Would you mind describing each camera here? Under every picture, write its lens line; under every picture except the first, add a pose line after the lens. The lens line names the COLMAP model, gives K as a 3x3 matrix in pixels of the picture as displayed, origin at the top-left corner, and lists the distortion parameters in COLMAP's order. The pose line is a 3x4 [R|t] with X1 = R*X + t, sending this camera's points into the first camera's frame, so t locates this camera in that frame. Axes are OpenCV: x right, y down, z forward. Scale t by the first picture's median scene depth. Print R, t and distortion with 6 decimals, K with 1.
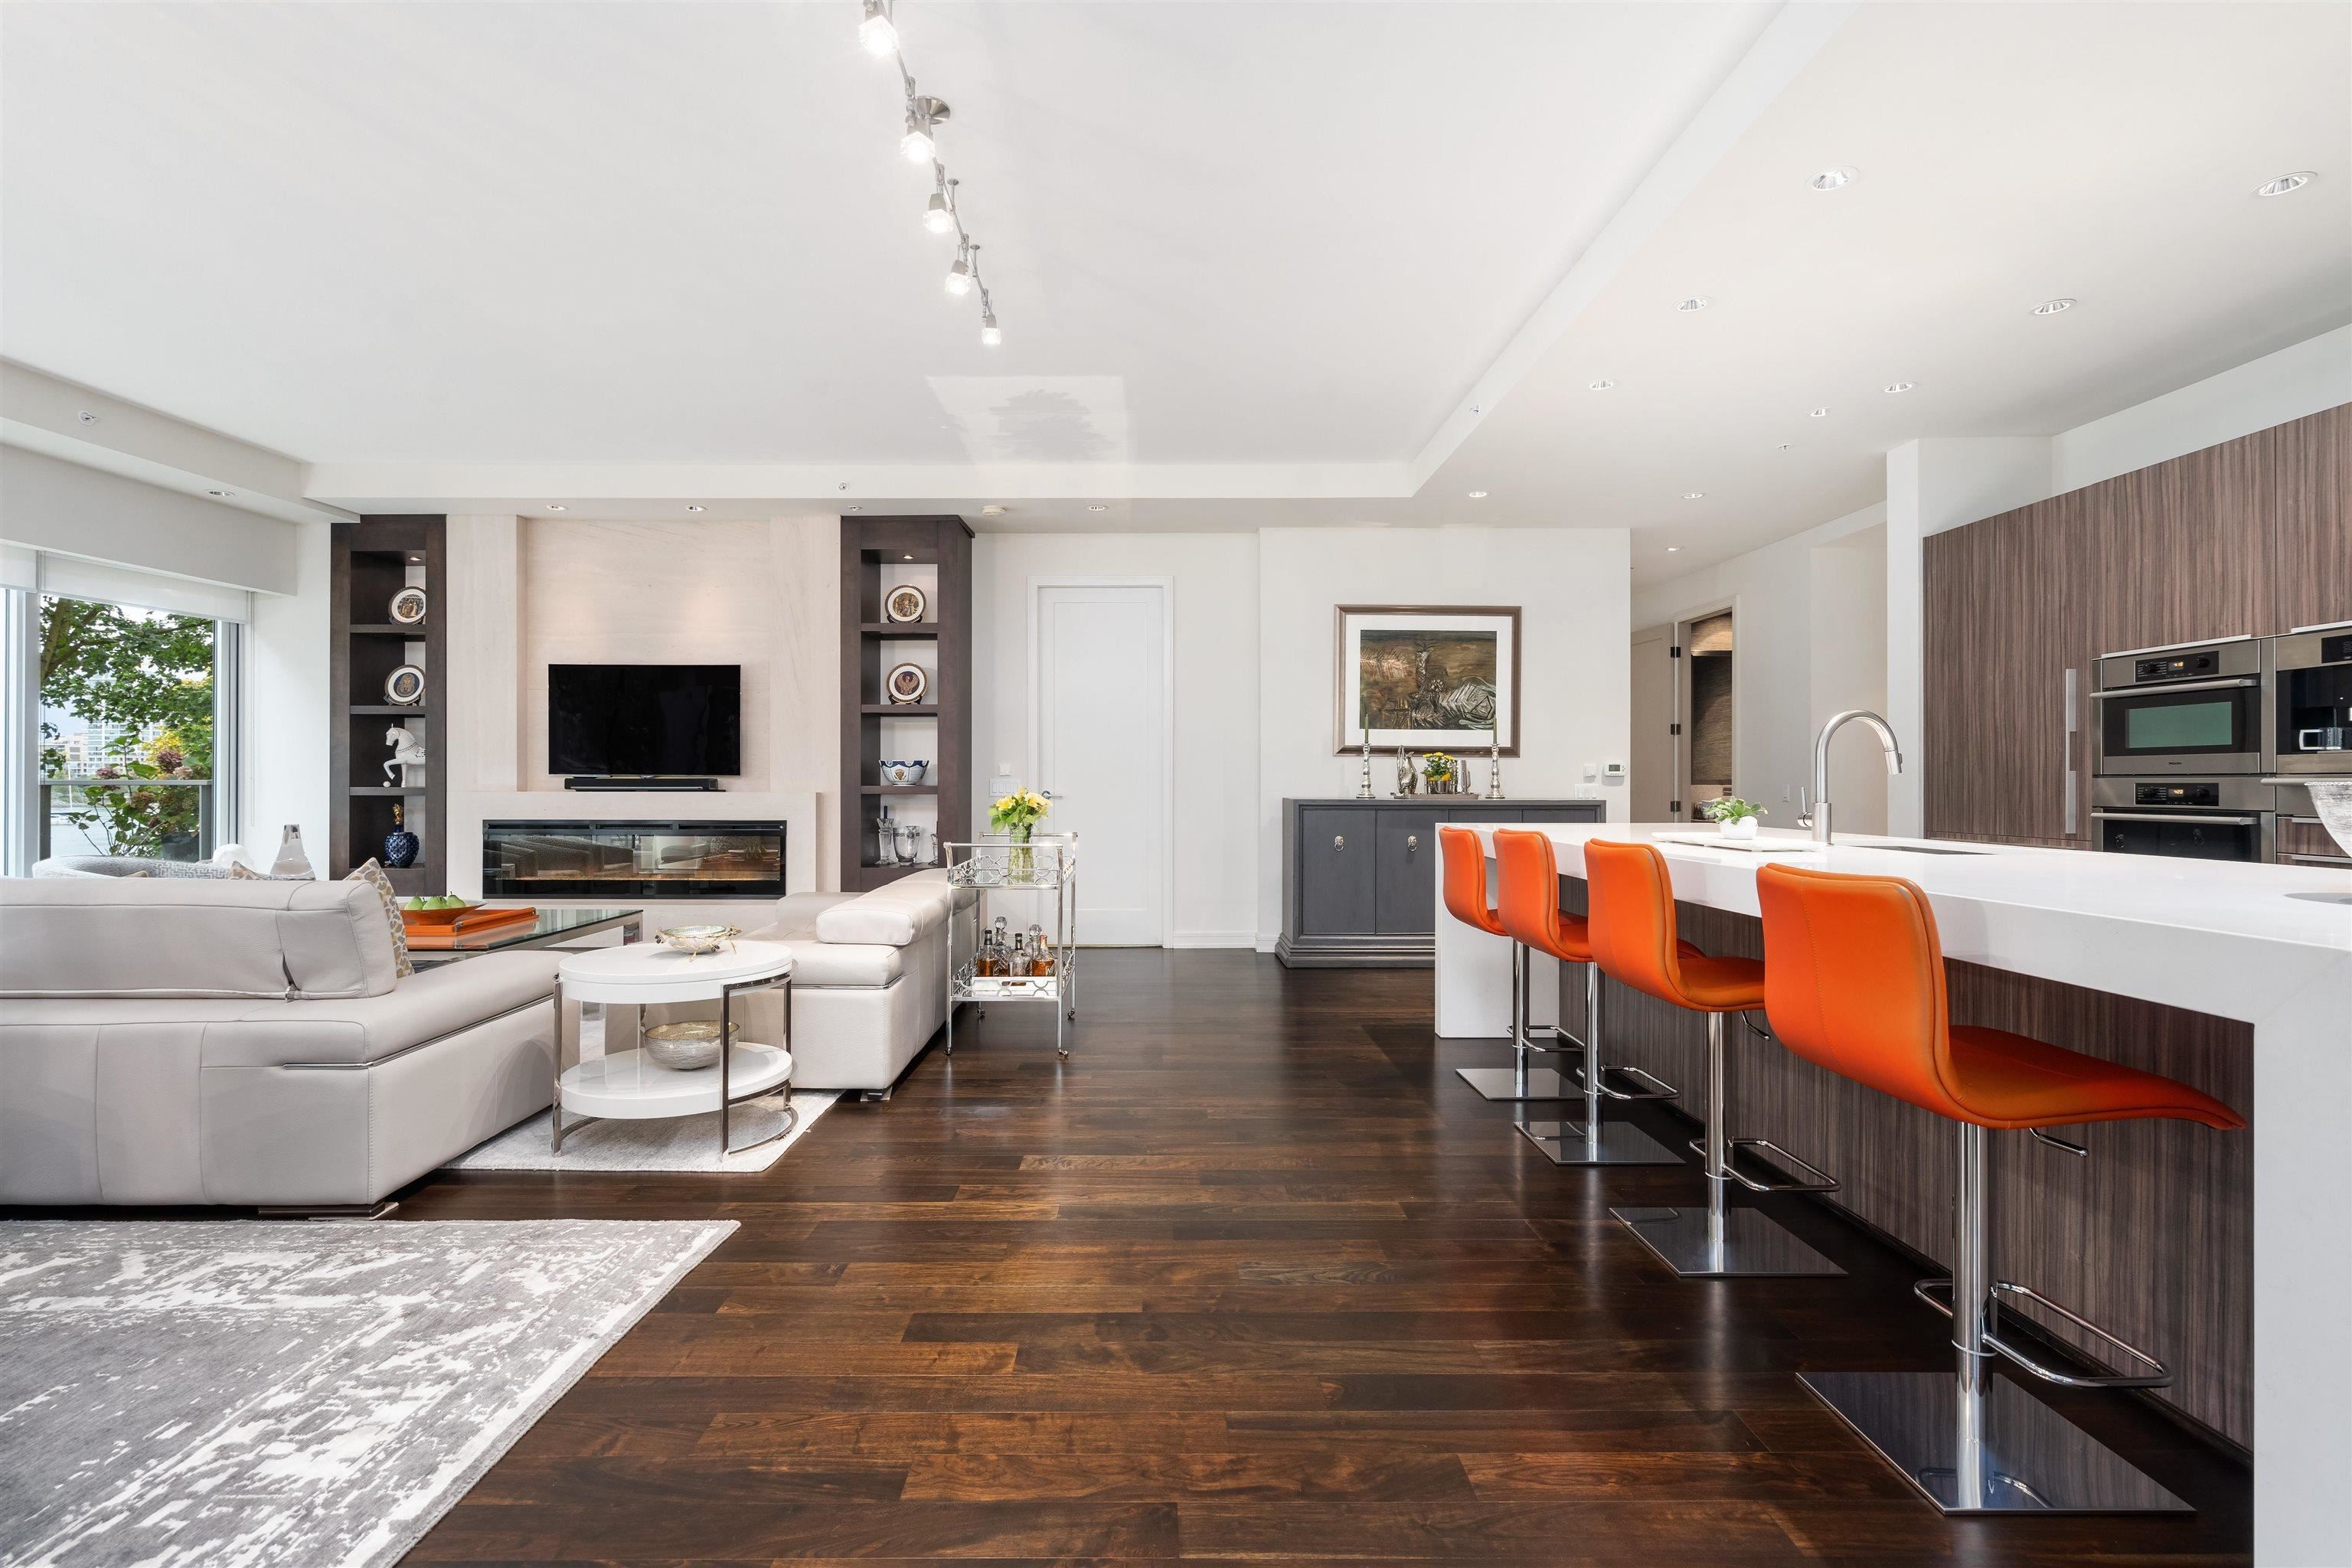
lens RADIAL K [[1067.5, 0, 1155.4], [0, 1067.5, 778.8], [0, 0, 1]] dist [-0.003420, 0.002037]
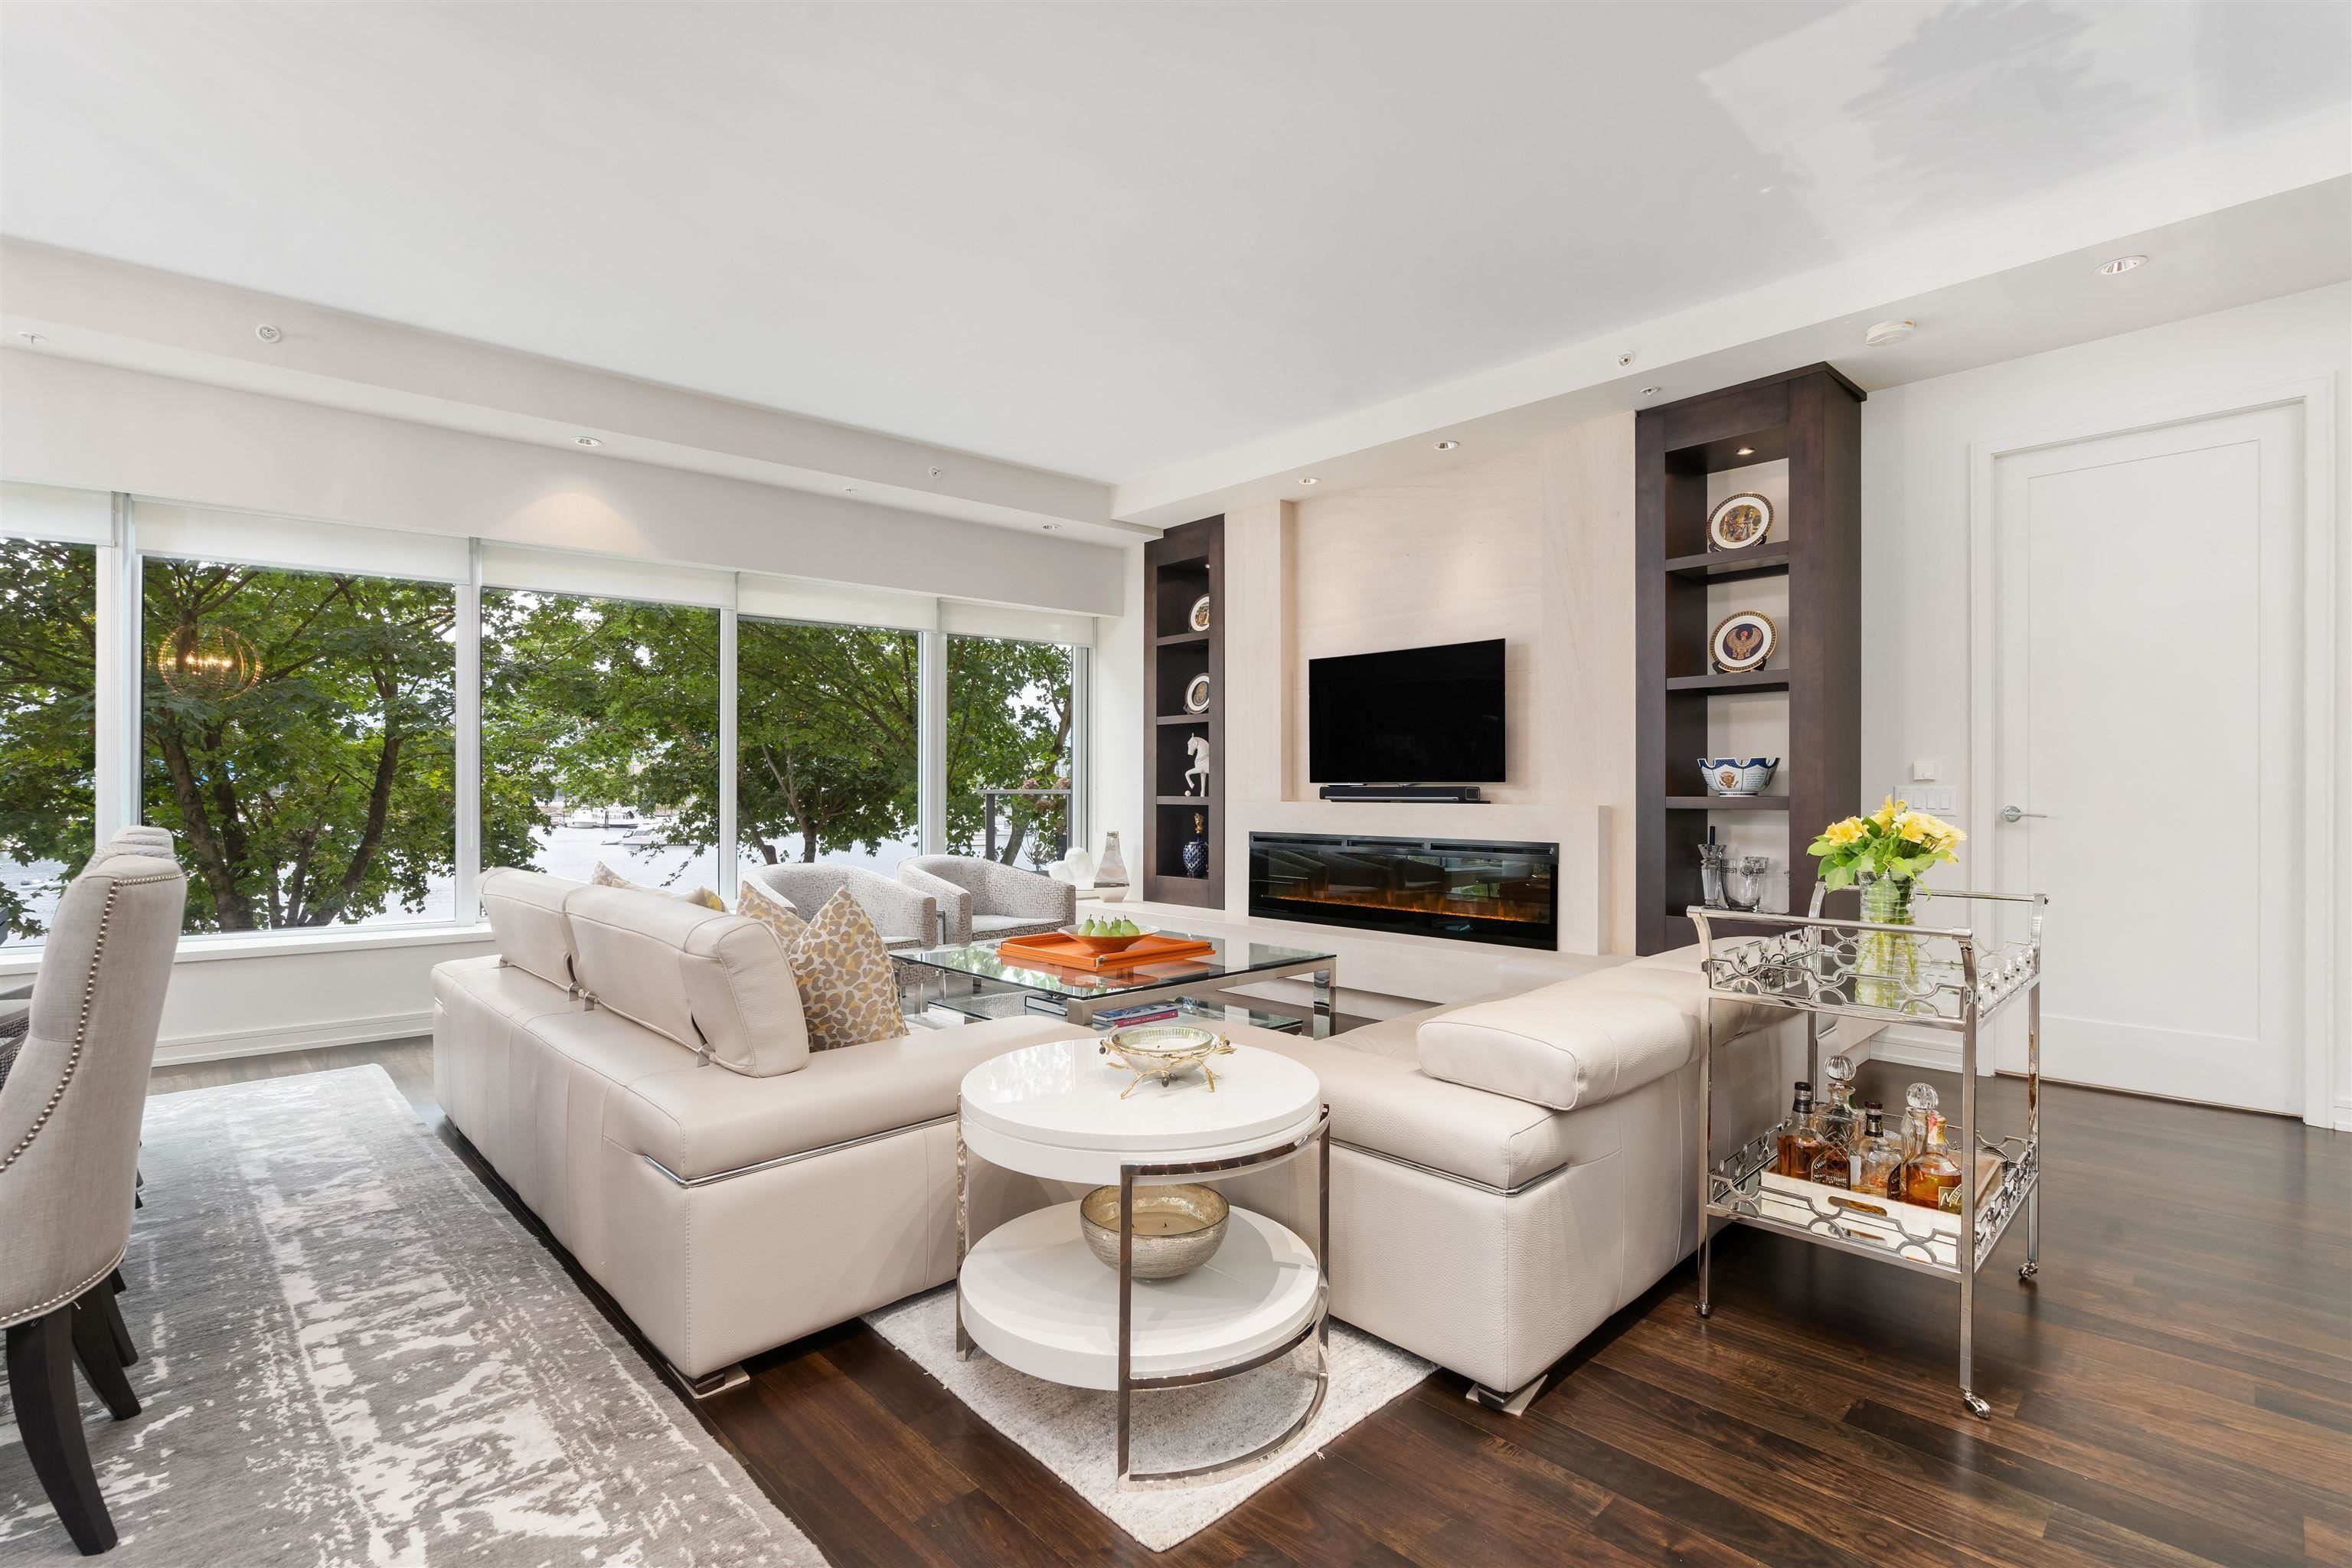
lens RADIAL K [[1067.5, 0, 1177.6], [0, 1067.5, 792.2], [0, 0, 1]] dist [-0.003420, 0.002037]
pose [[0.693142, 0.000354, -0.720801, 0.001924], [0.001148, 0.999998, 0.001596, 0.003390], [0.720800, -0.001934, 0.693140, 0.441841]]
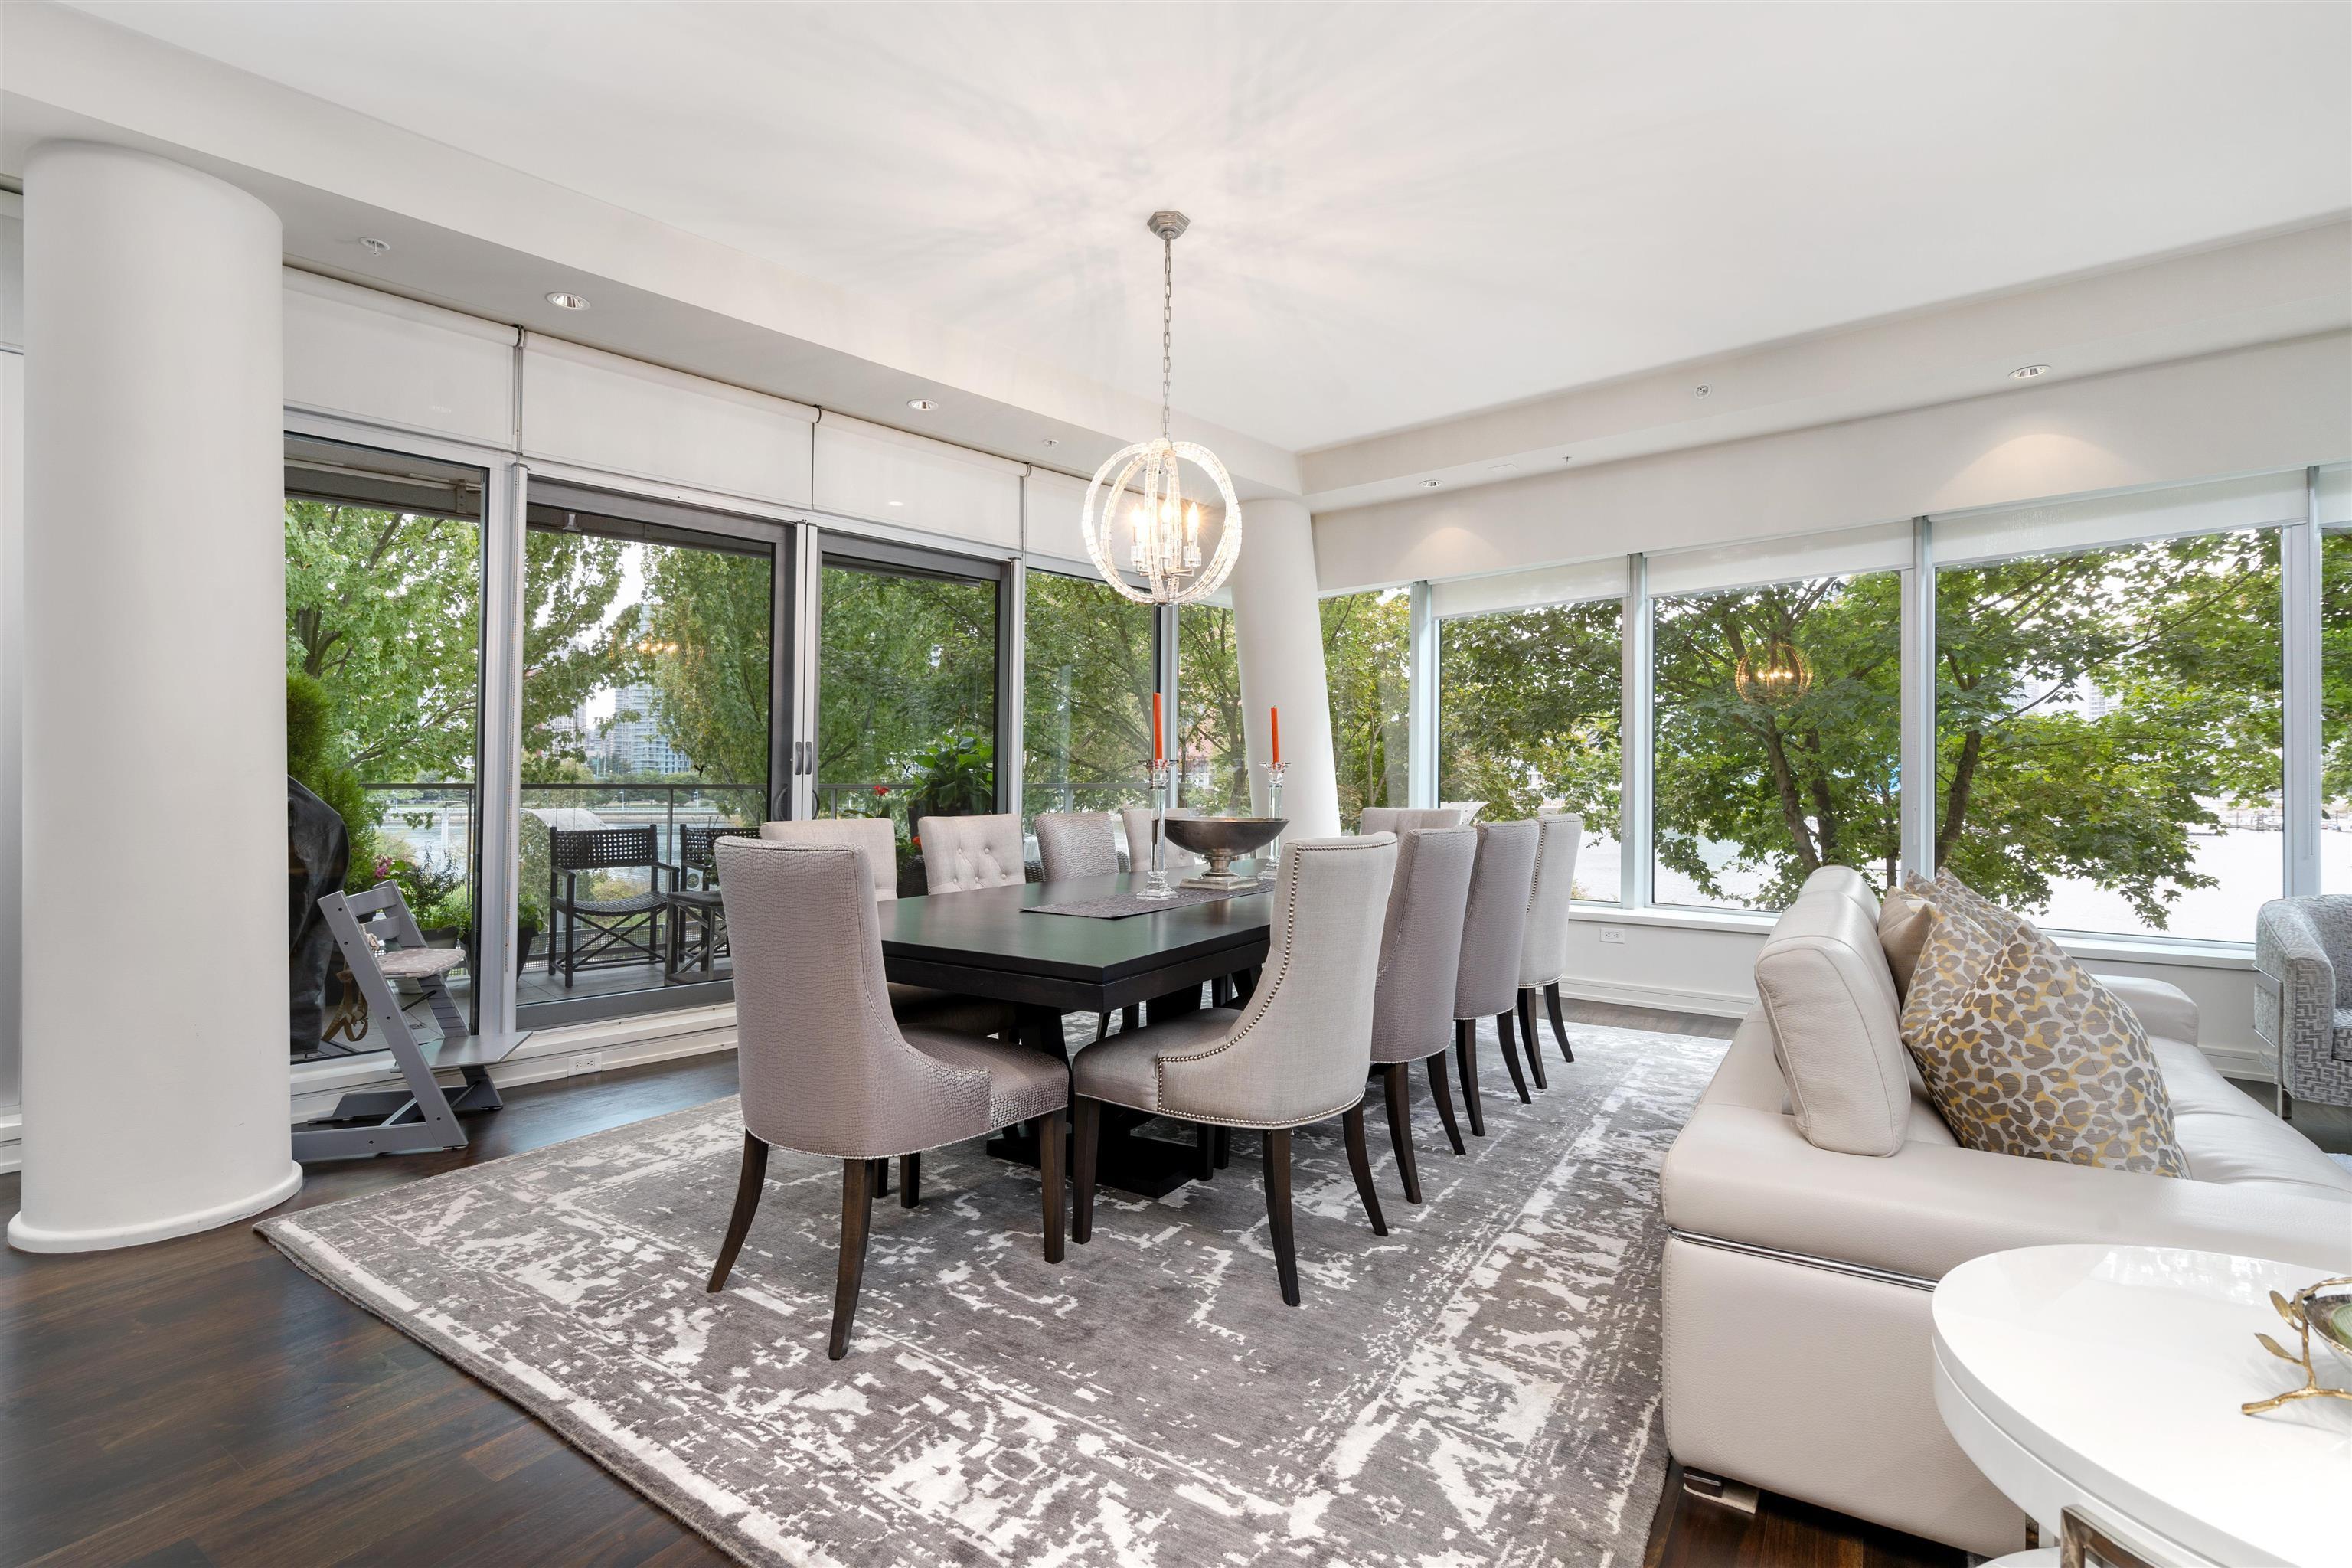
lens RADIAL K [[1067.5, 0, 1170.9], [0, 1067.5, 771.2], [0, 0, 1]] dist [-0.003420, 0.002037]
pose [[-0.557556, -0.012243, -0.830049, -0.032895], [0.004584, 0.999831, -0.017826, 0.005222], [0.830127, -0.013744, -0.557406, 0.661339]]
